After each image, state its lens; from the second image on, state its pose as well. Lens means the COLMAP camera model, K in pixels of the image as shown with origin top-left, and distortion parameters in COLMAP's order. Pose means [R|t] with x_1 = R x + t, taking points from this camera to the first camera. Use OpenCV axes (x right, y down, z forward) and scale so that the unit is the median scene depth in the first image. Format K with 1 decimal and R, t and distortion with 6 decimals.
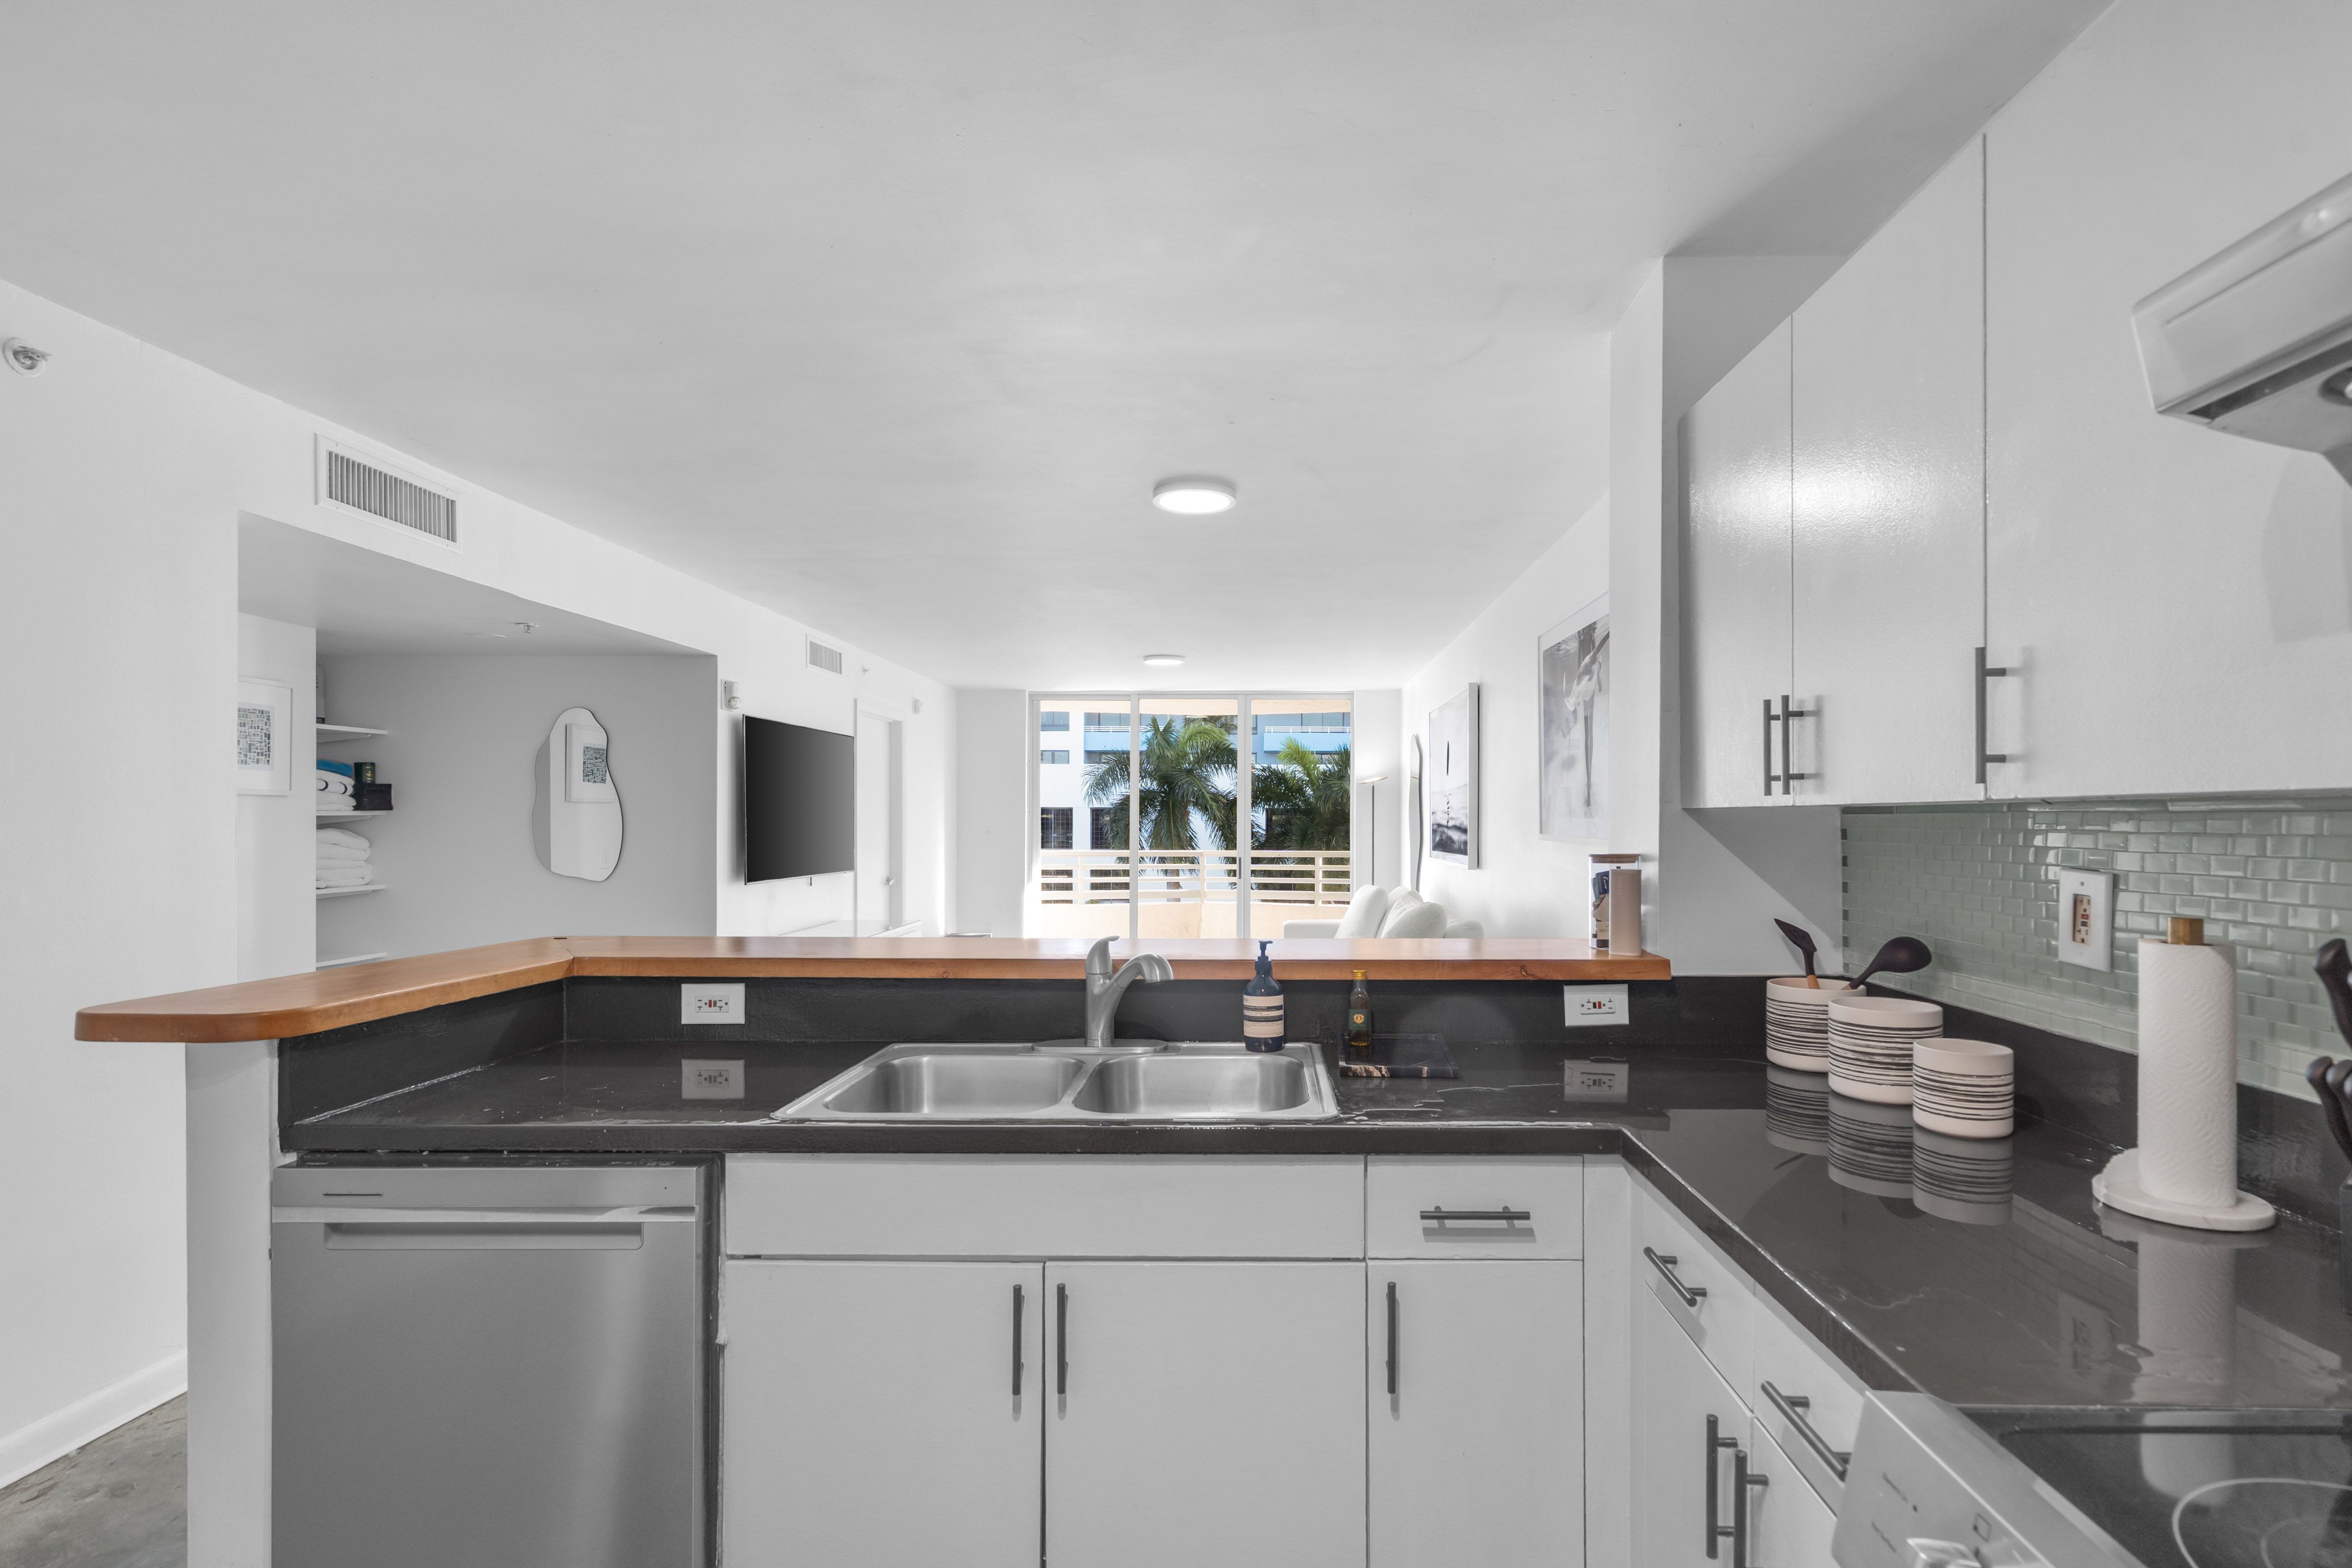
lens RADIAL K [[1119.9, 0, 1172.0], [0, 1119.9, 811.3], [0, 0, 1]] dist [-0.001179, 0.000168]
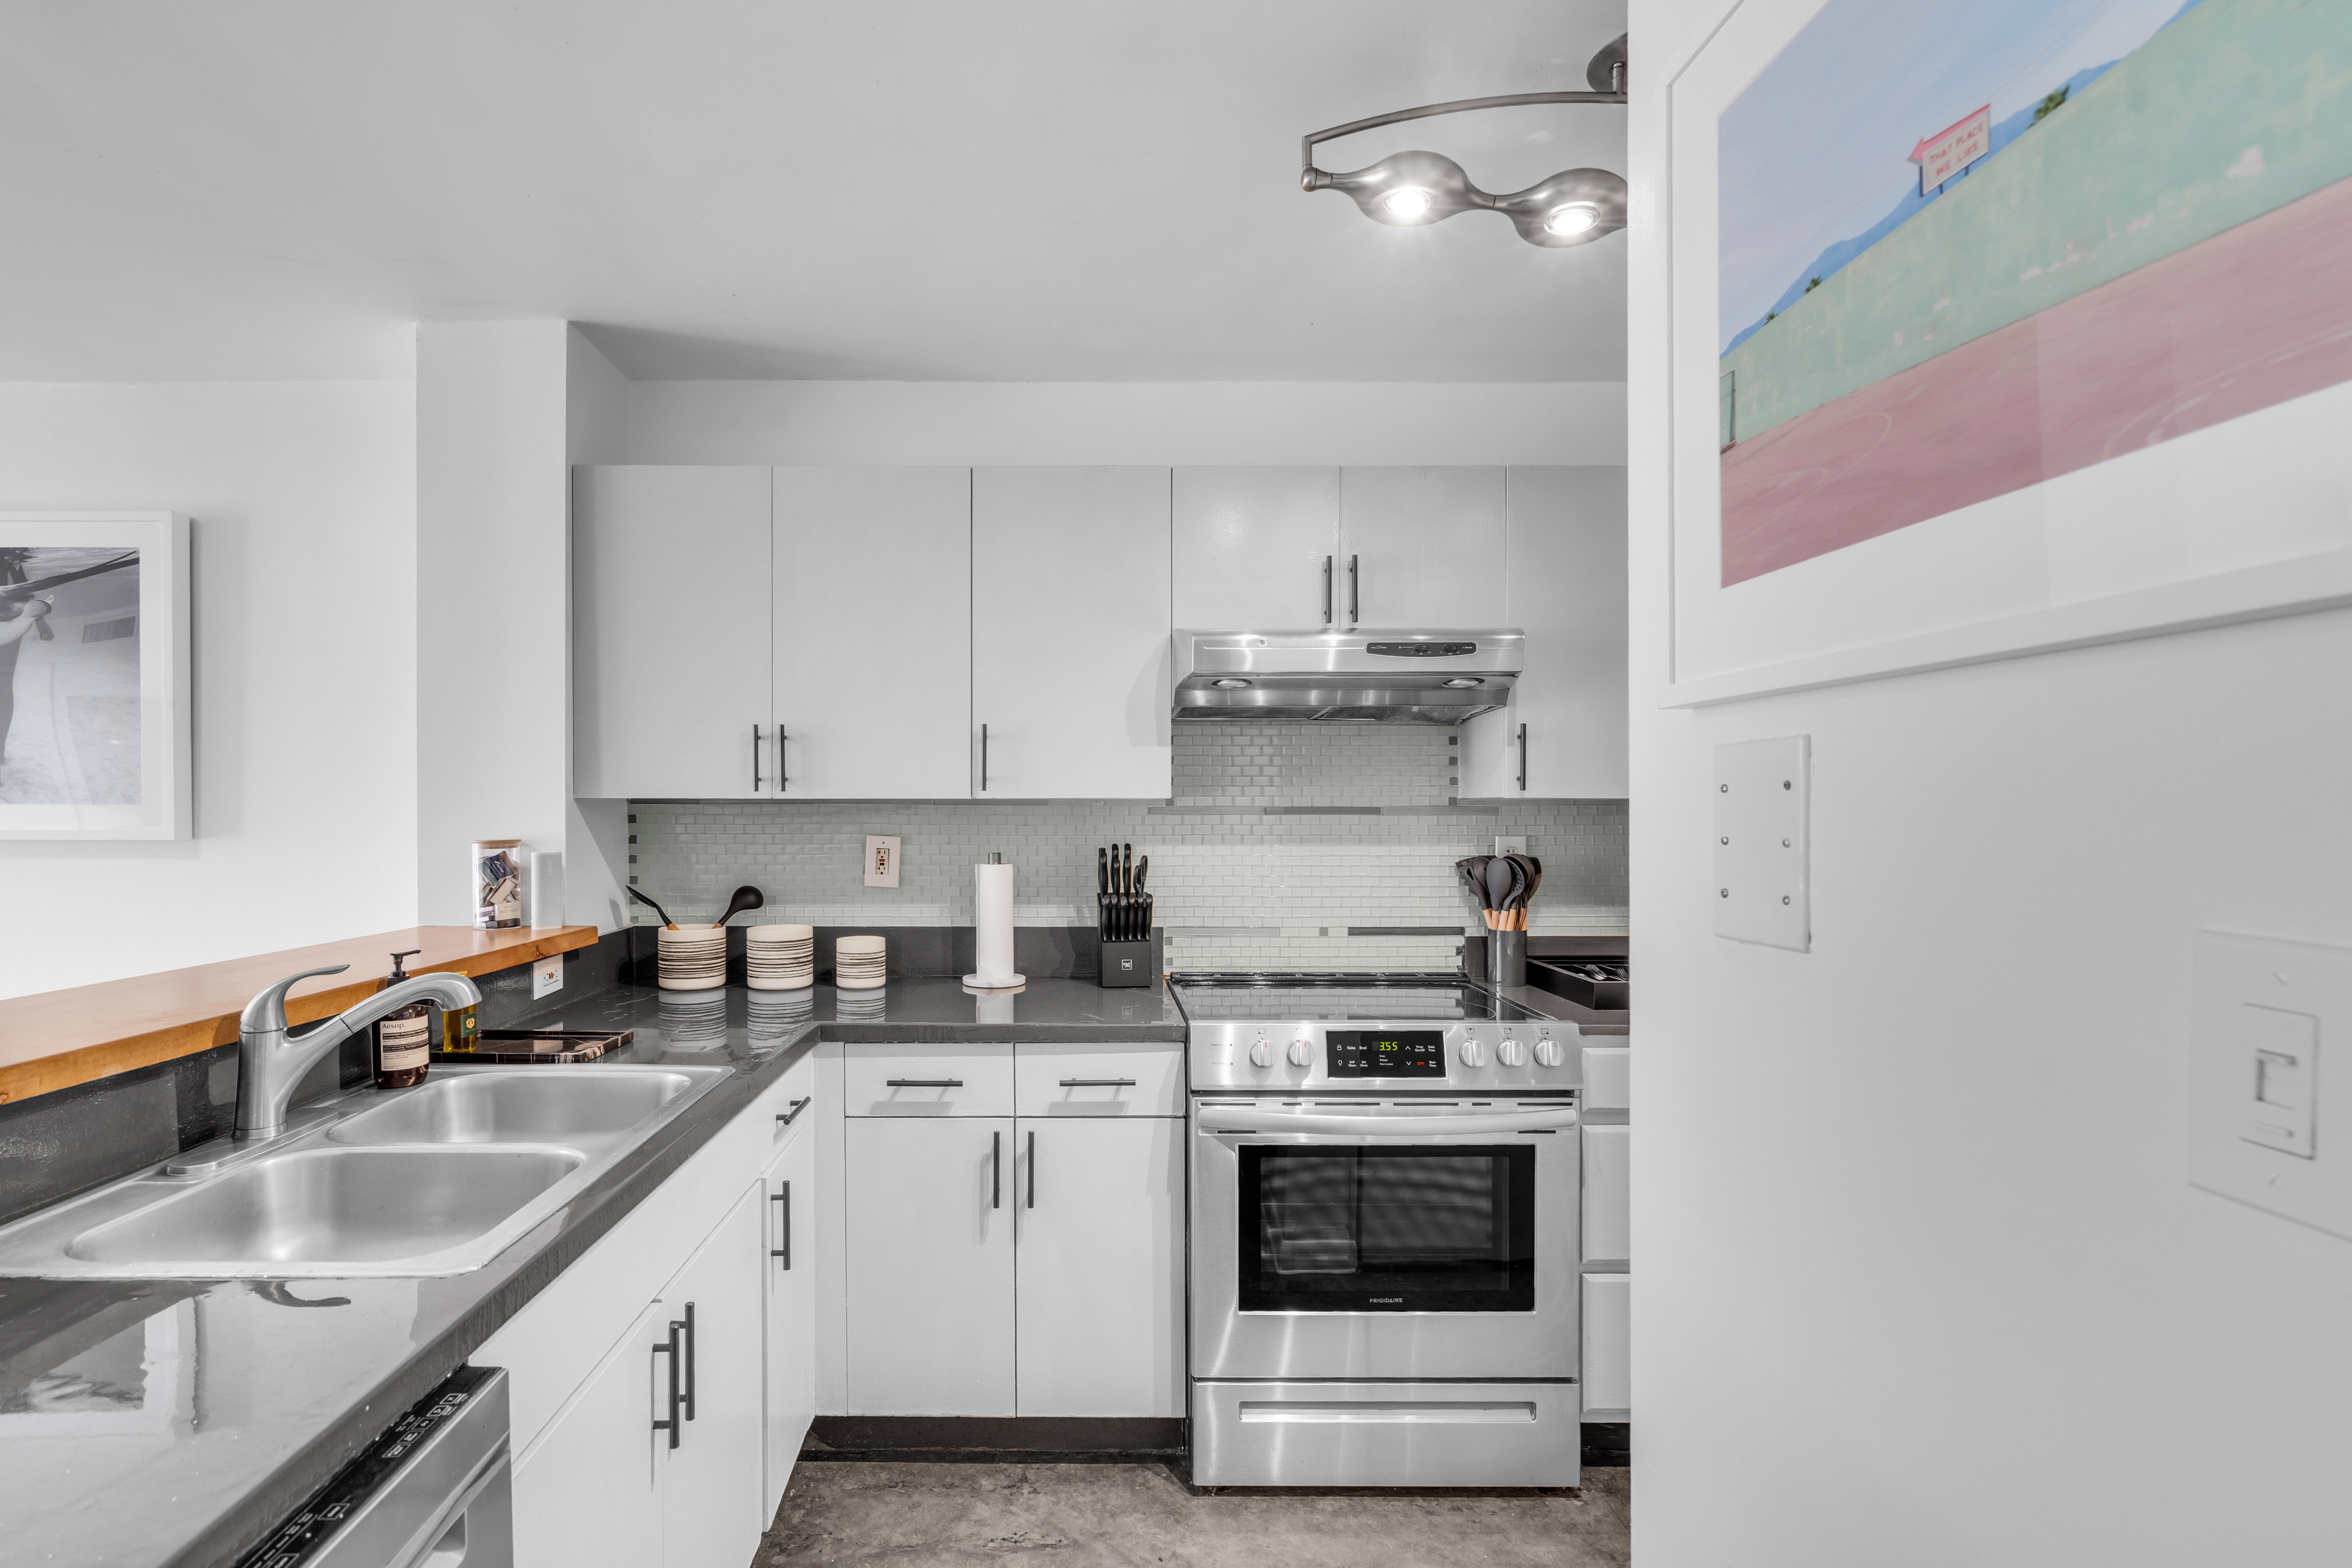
lens RADIAL K [[1119.9, 0, 1172.0], [0, 1119.9, 811.3], [0, 0, 1]] dist [-0.001179, 0.000168]
pose [[-0.127386, 0.003644, 0.991847, -0.800991], [-0.007123, 0.999964, -0.004589, 0.013152], [-0.991828, -0.007649, -0.127355, 0.551132]]
